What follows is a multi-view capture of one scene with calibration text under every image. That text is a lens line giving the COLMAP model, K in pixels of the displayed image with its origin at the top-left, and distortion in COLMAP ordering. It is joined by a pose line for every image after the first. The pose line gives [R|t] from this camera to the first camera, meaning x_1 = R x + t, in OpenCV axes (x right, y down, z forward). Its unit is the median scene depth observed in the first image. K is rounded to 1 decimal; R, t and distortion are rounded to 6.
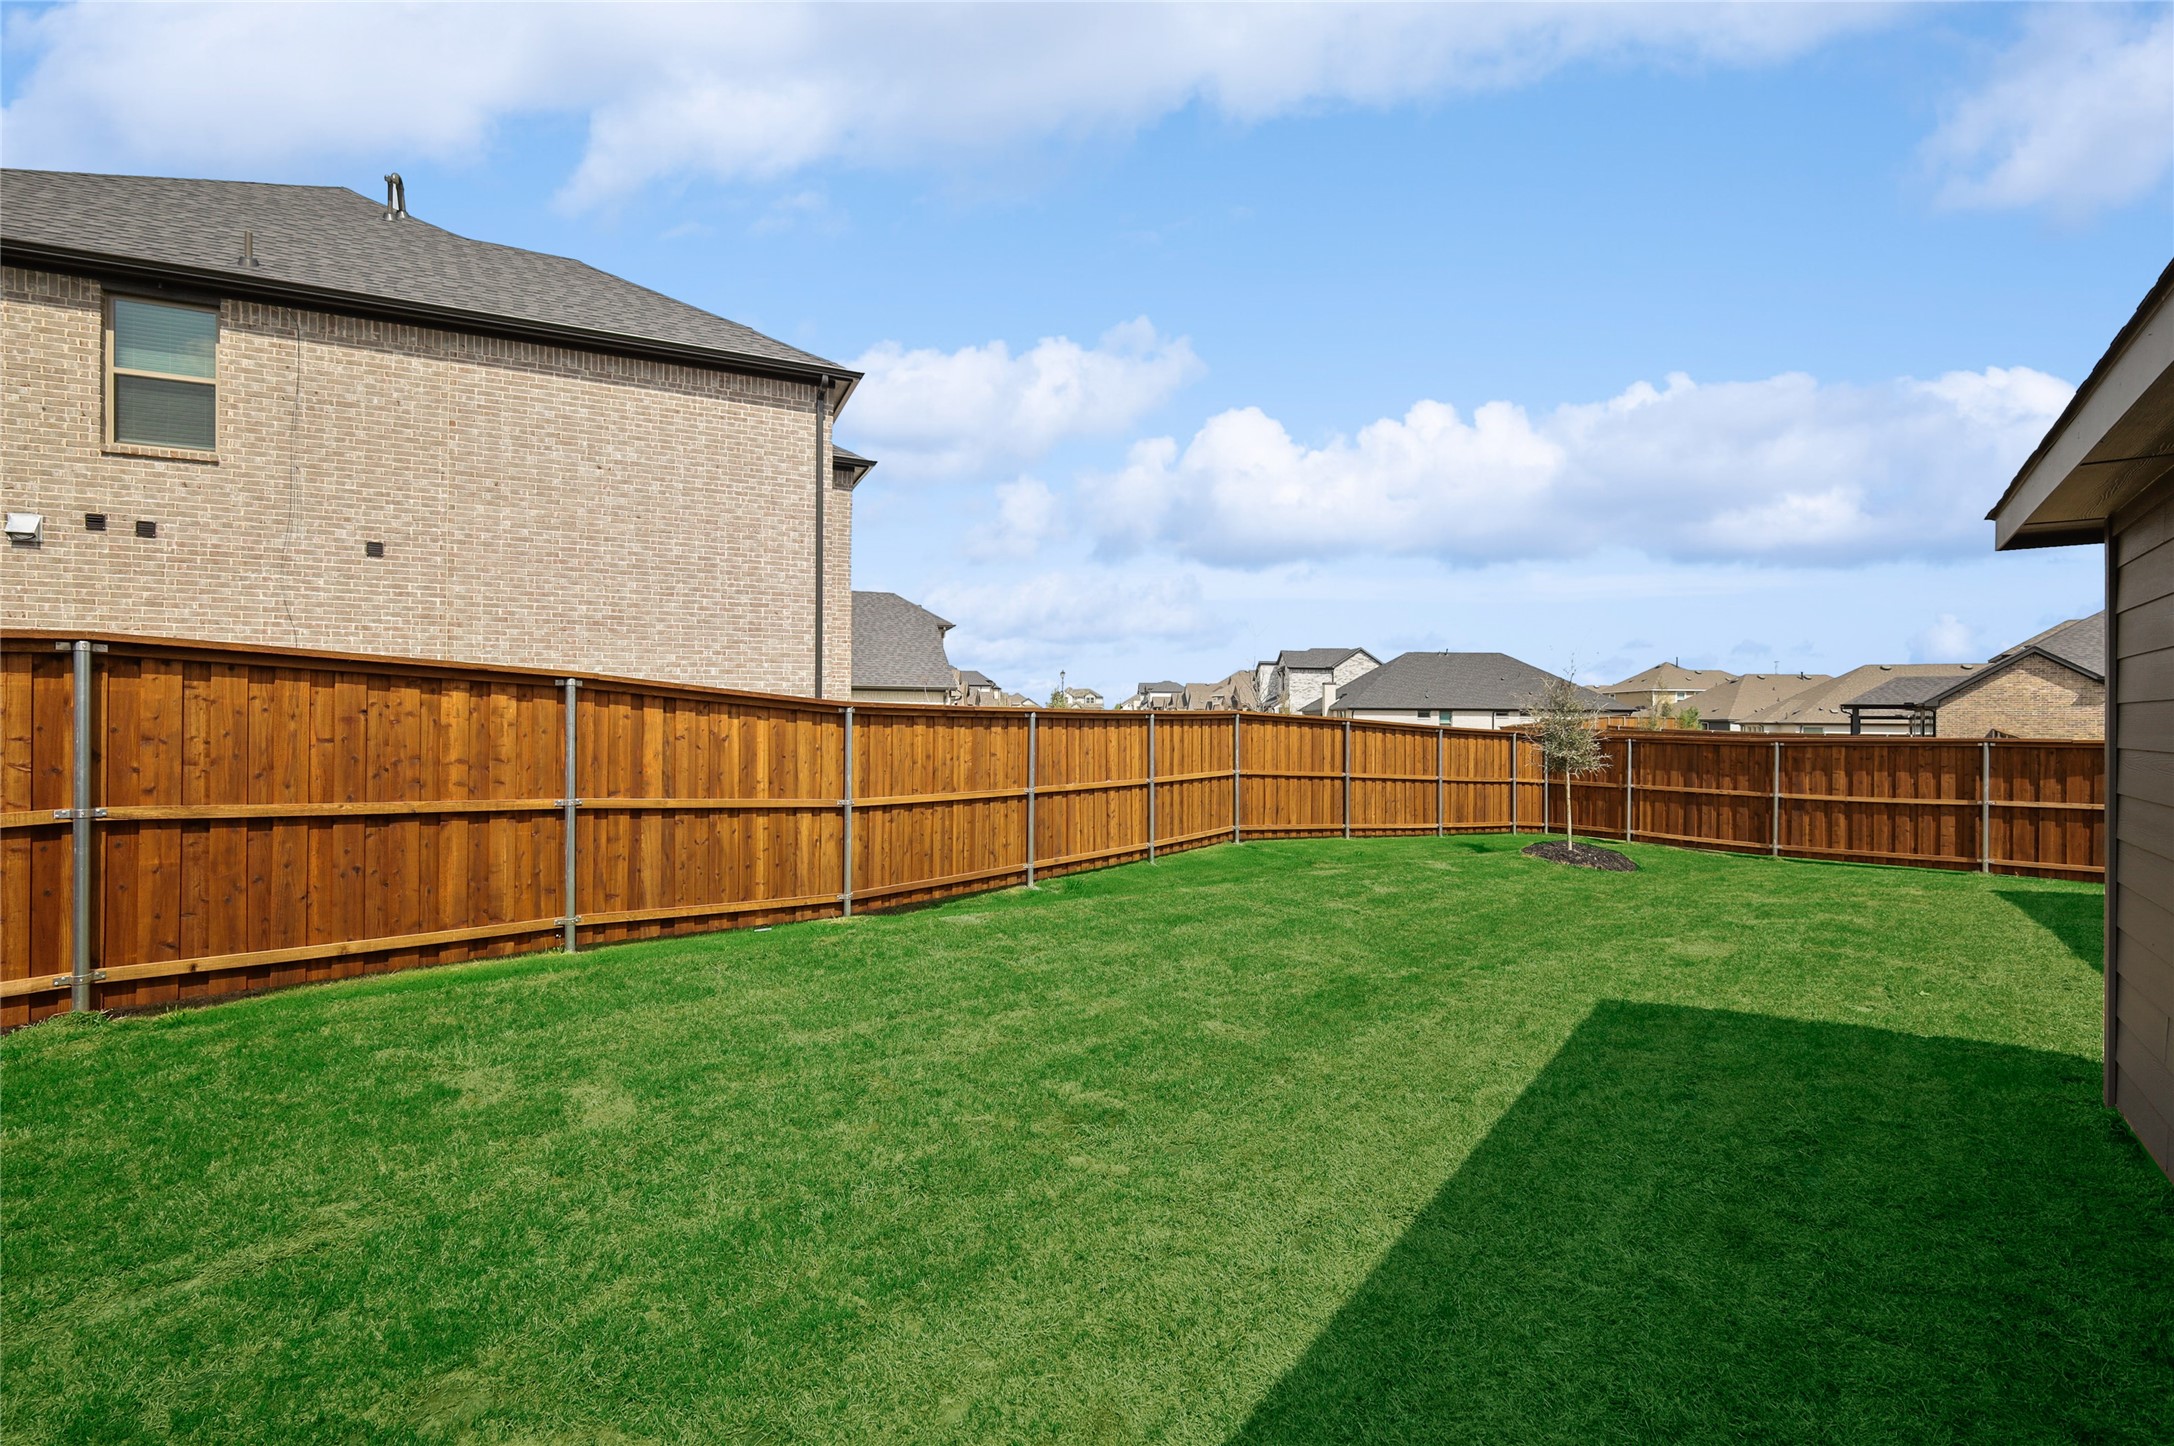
lens RADIAL K [[953.9, 0, 1087.0], [0, 953.9, 723.0], [0, 0, 1]] dist [0.001455, 0.000174]
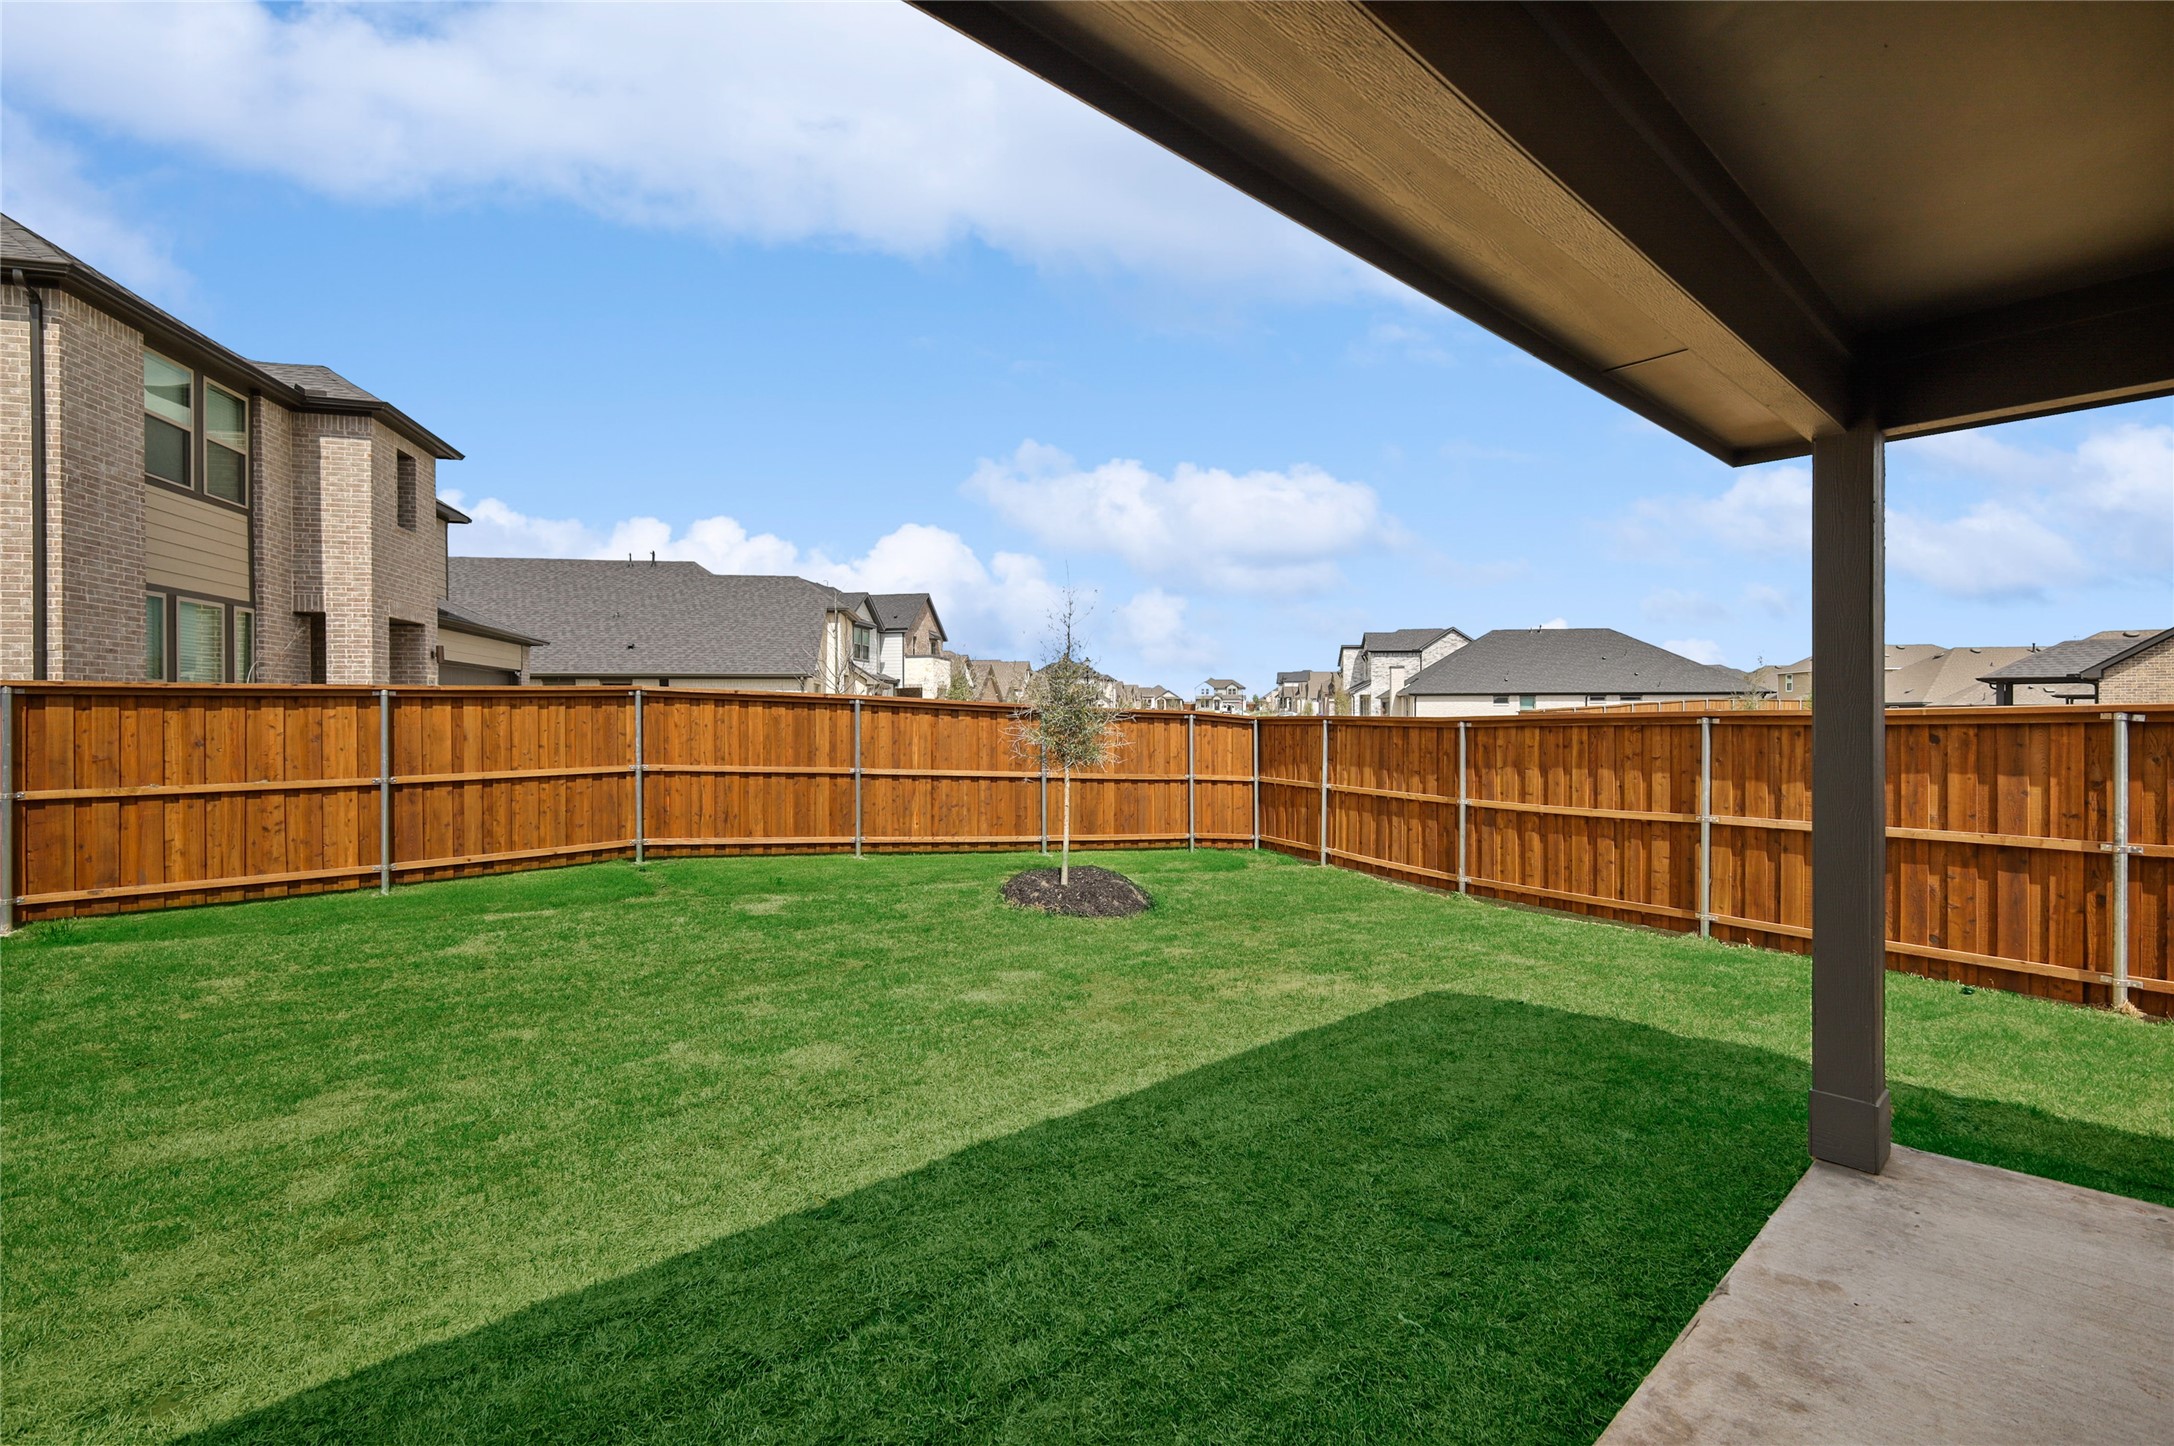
lens RADIAL K [[941.8, 0, 1086.6], [0, 941.8, 719.8], [0, 0, 1]] dist [0.001561, 0.000455]
pose [[0.983296, -0.009983, -0.181739, 0.603011], [0.010720, 0.999938, 0.003073, 0.013826], [0.181697, -0.004970, 0.983342, 0.315835]]
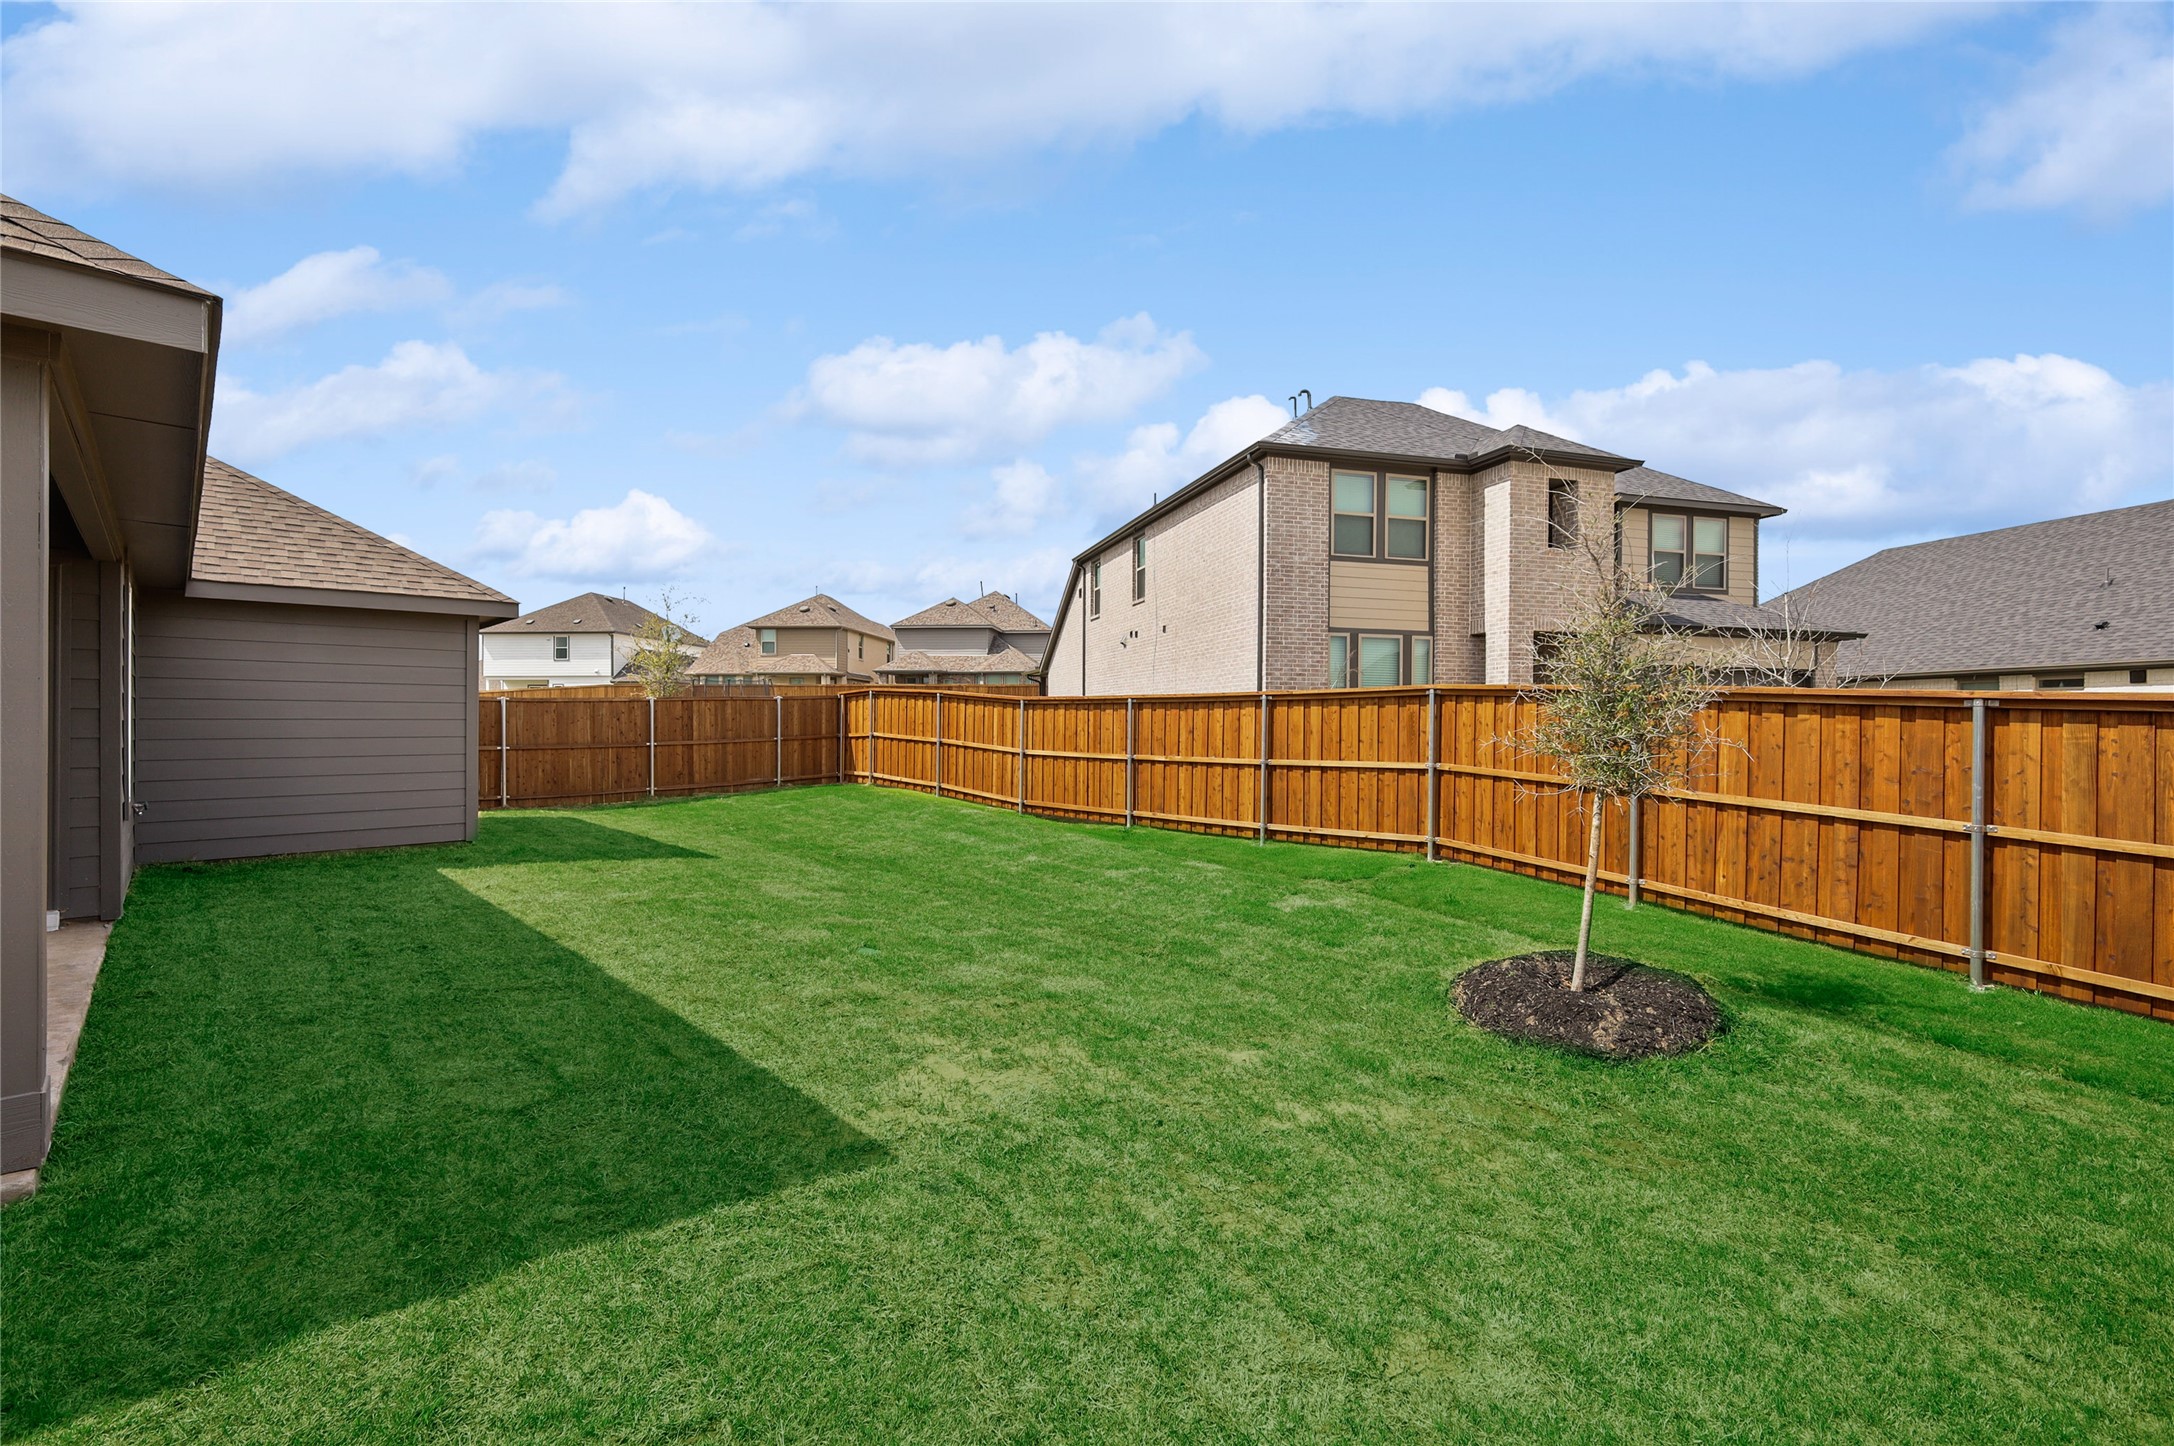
lens RADIAL K [[953.9, 0, 1087.0], [0, 953.9, 723.0], [0, 0, 1]] dist [0.001455, 0.000174]
pose [[-0.138498, -0.008975, -0.990322, 0.892230], [-0.009296, 0.999927, -0.007762, 0.023873], [0.990319, 0.008131, -0.138571, 0.786364]]
